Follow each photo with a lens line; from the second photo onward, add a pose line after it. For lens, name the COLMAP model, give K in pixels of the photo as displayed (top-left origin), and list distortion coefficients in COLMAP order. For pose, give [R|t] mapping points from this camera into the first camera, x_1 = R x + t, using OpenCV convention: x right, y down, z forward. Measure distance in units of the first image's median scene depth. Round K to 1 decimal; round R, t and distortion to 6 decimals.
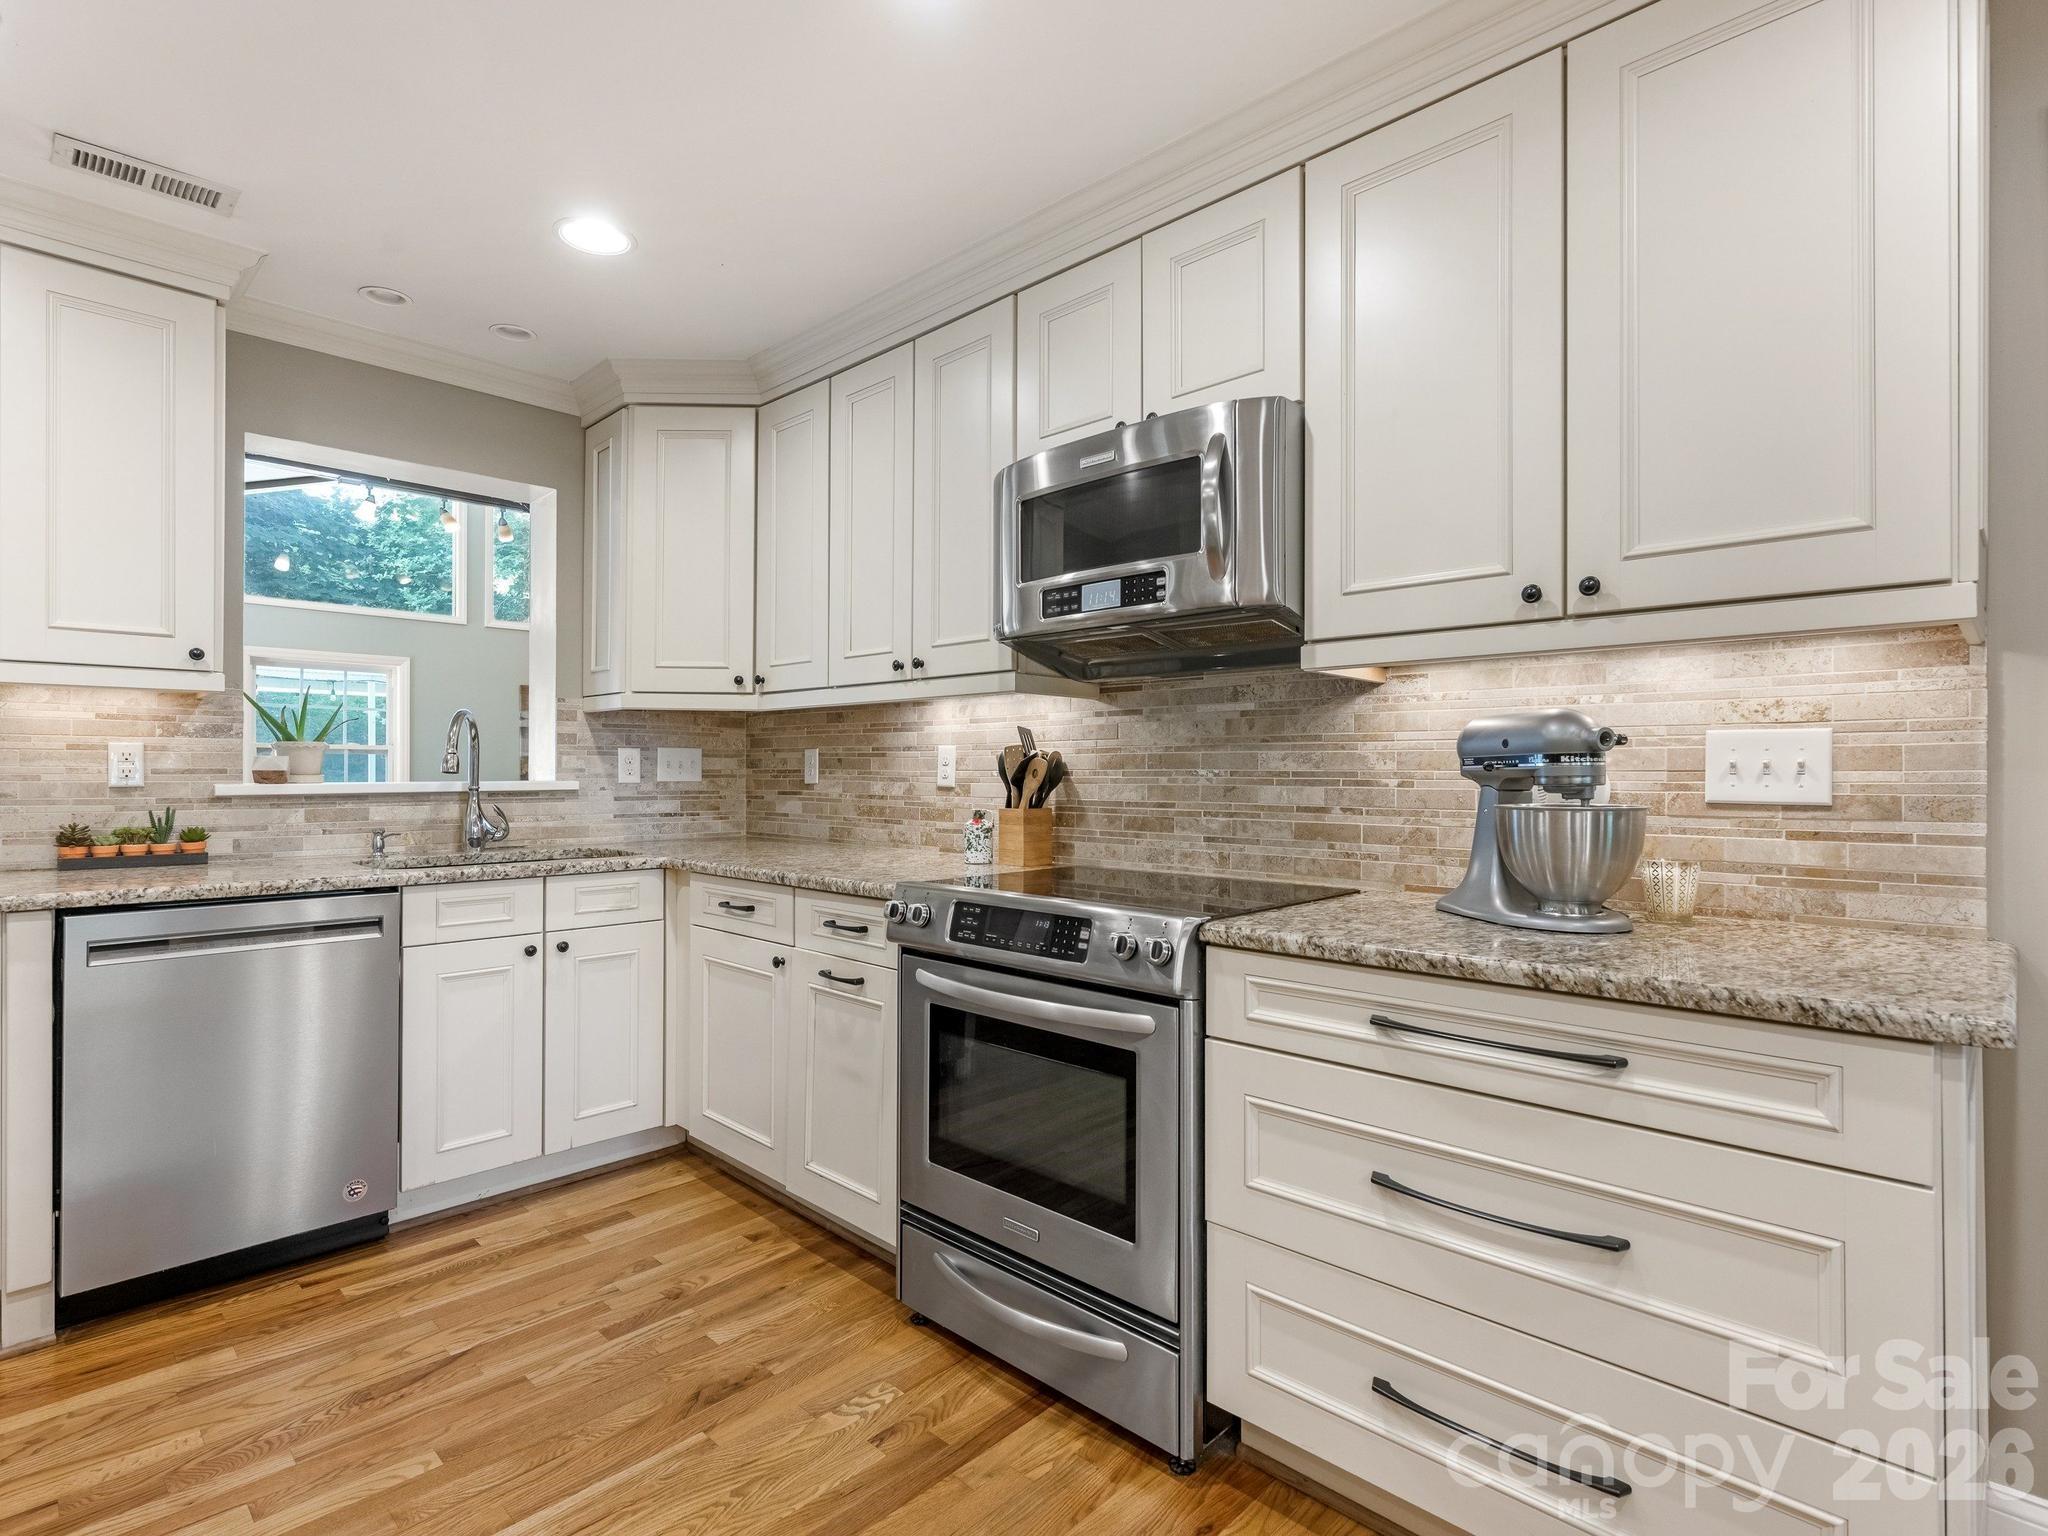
lens RADIAL K [[1033.7, 0, 1025.9], [0, 1033.7, 764.3], [0, 0, 1]] dist [0.005983, 0.001084]
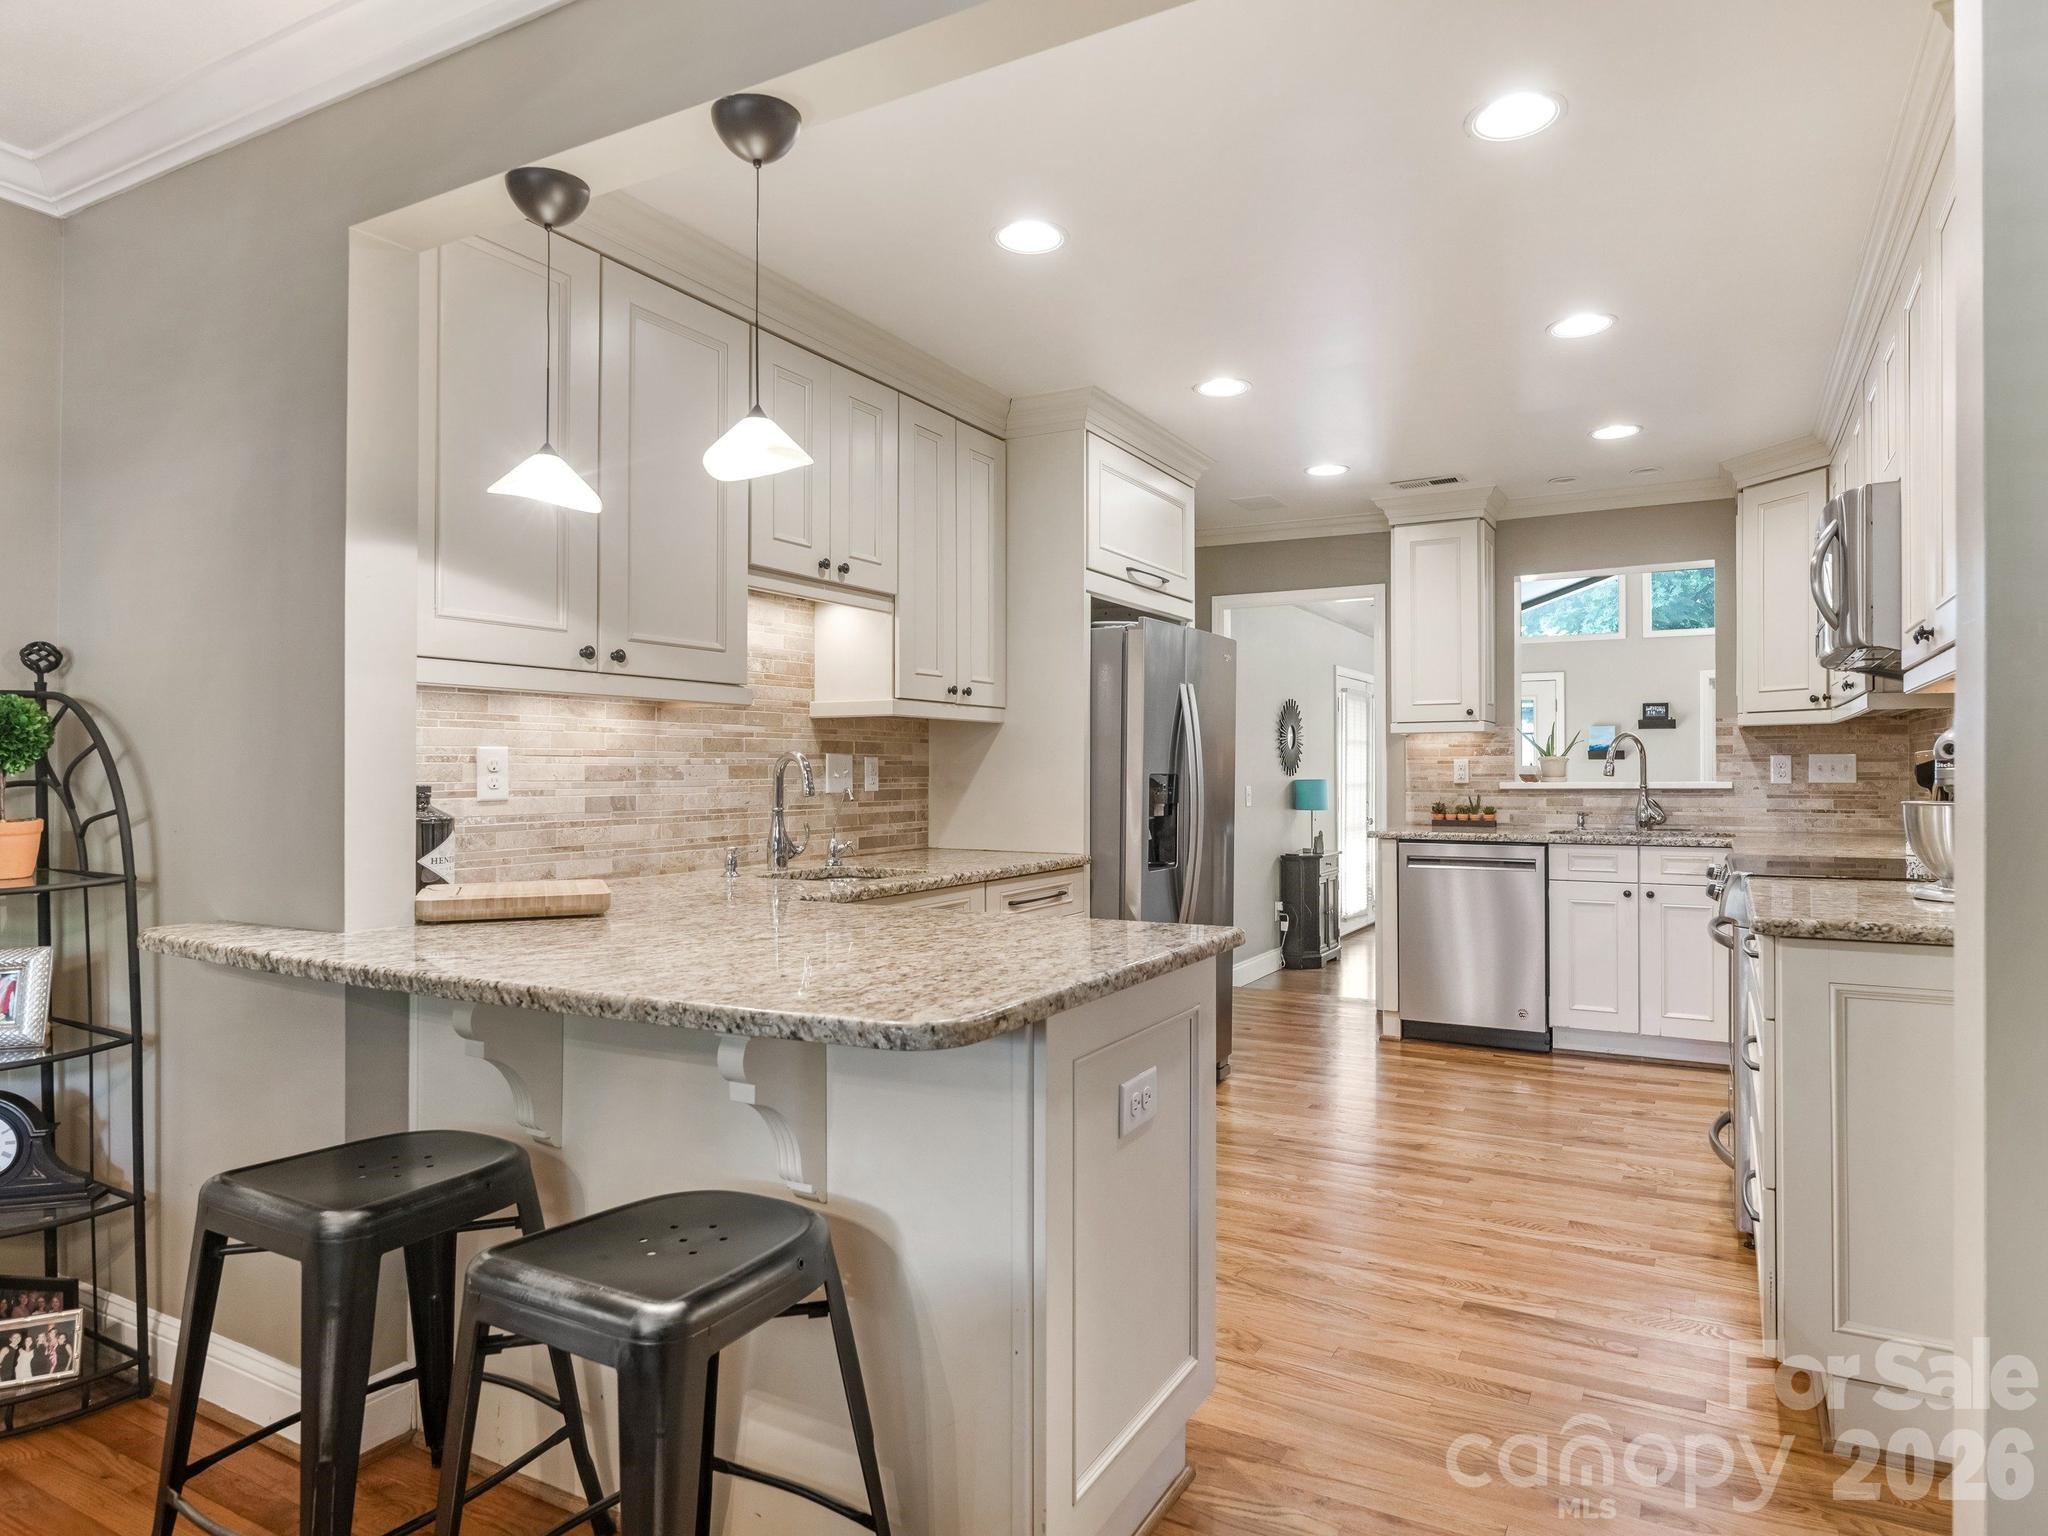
lens RADIAL K [[1226.5, 0, 1040.4], [0, 1226.5, 777.1], [0, 0, 1]] dist [0.003594, 0.000918]
pose [[0.249084, 0.001364, -0.968481, 1.020459], [0.010125, 0.999941, 0.004012, -0.005620], [0.968429, -0.010805, 0.249056, -0.264886]]
